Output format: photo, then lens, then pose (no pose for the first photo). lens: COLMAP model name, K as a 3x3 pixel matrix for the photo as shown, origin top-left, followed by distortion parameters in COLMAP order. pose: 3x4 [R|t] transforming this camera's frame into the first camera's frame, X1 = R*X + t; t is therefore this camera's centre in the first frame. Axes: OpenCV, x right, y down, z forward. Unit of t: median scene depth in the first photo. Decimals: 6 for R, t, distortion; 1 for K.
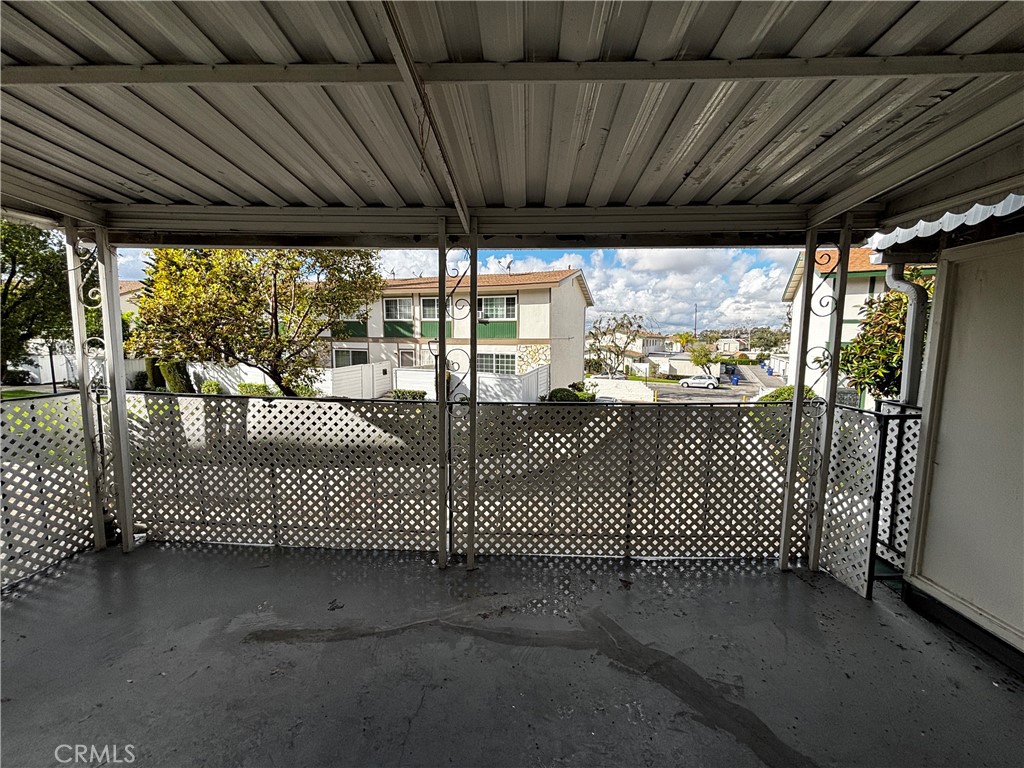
lens RADIAL K [[414.9, 0, 512.3], [0, 414.9, 386.2], [0, 0, 1]] dist [0.001428, -0.000949]
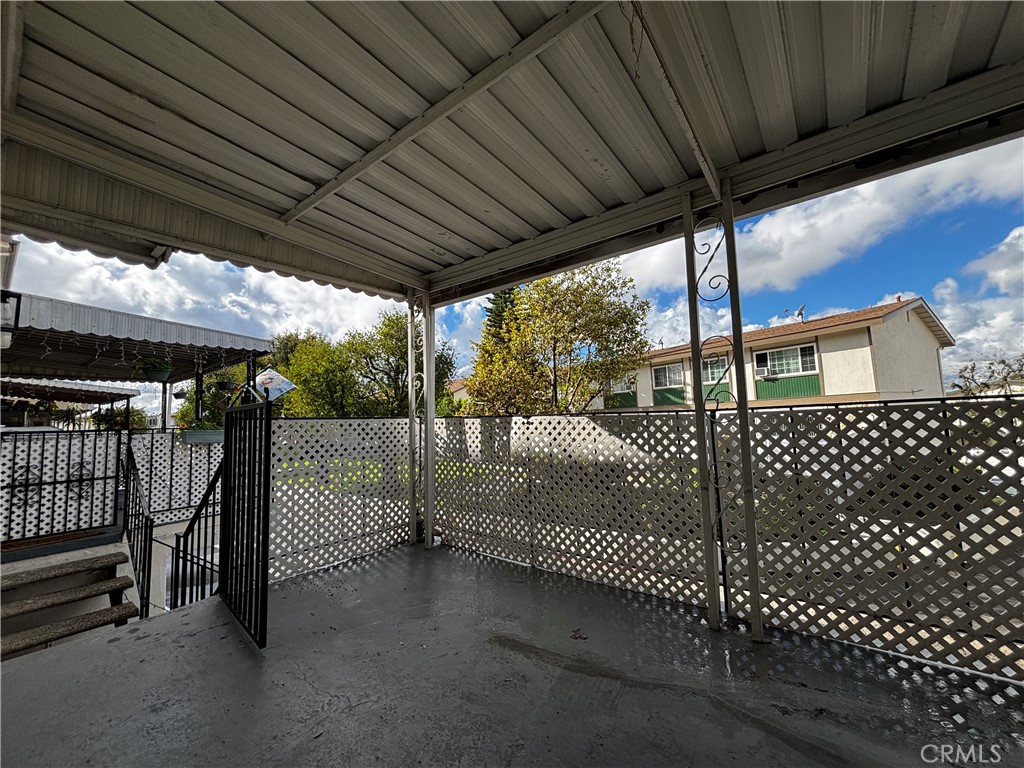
lens RADIAL K [[414.9, 0, 512.3], [0, 414.9, 386.2], [0, 0, 1]] dist [0.001428, -0.000949]
pose [[0.804806, -0.088378, -0.586922, 0.013703], [-0.021599, 0.983837, -0.177761, 0.139389], [0.593145, 0.155740, 0.789888, 0.120326]]
